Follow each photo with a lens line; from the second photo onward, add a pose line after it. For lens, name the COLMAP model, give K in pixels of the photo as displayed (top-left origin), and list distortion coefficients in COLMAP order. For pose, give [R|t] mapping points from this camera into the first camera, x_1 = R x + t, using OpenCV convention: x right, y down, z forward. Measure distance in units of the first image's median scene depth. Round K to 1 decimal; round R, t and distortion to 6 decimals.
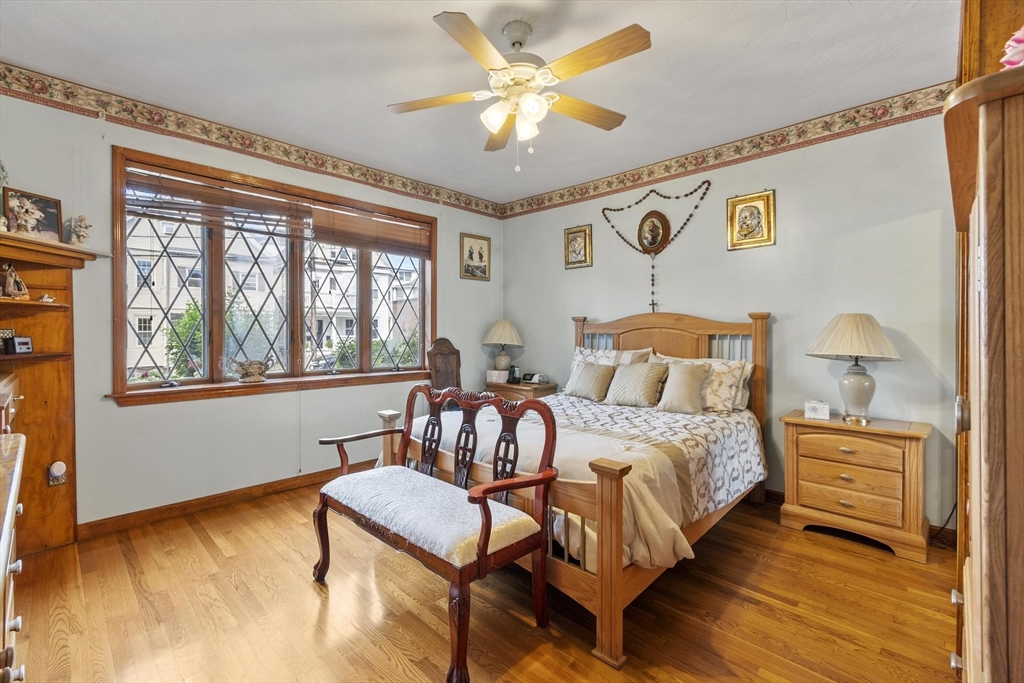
lens RADIAL K [[442.1, 0, 515.2], [0, 442.1, 336.1], [0, 0, 1]] dist [0.001437, -0.001022]
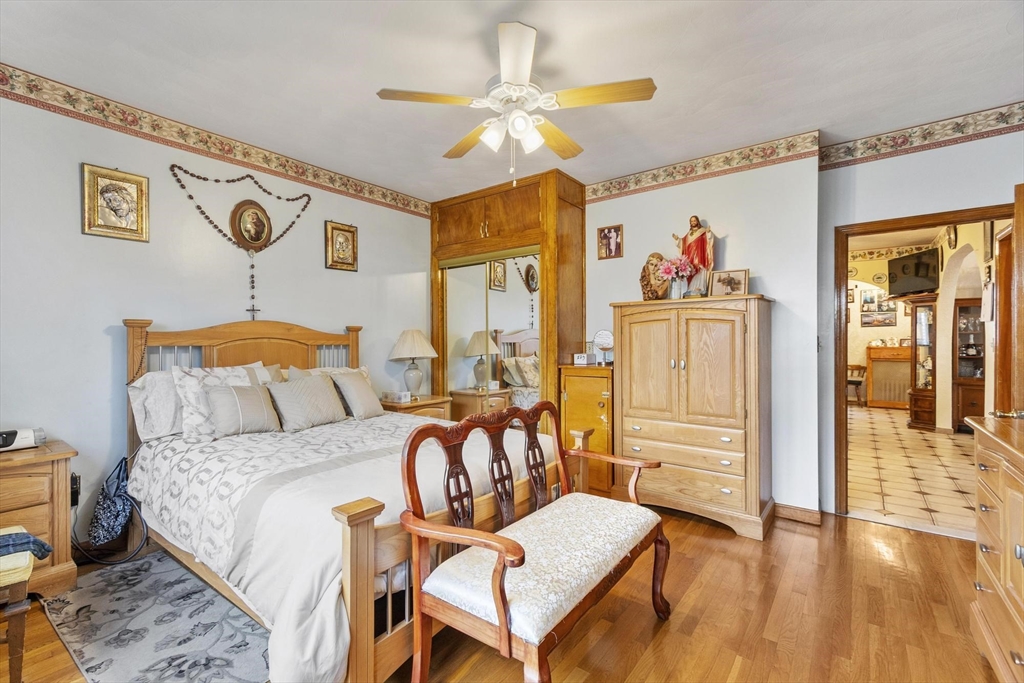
lens RADIAL K [[442.1, 0, 503.2], [0, 442.1, 336.3], [0, 0, 1]] dist [0.001437, -0.001022]
pose [[-0.094975, 0.000672, 0.995479, -0.587467], [0.004324, 0.999991, -0.000263, -0.019518], [-0.995470, 0.004280, -0.094977, 0.606004]]
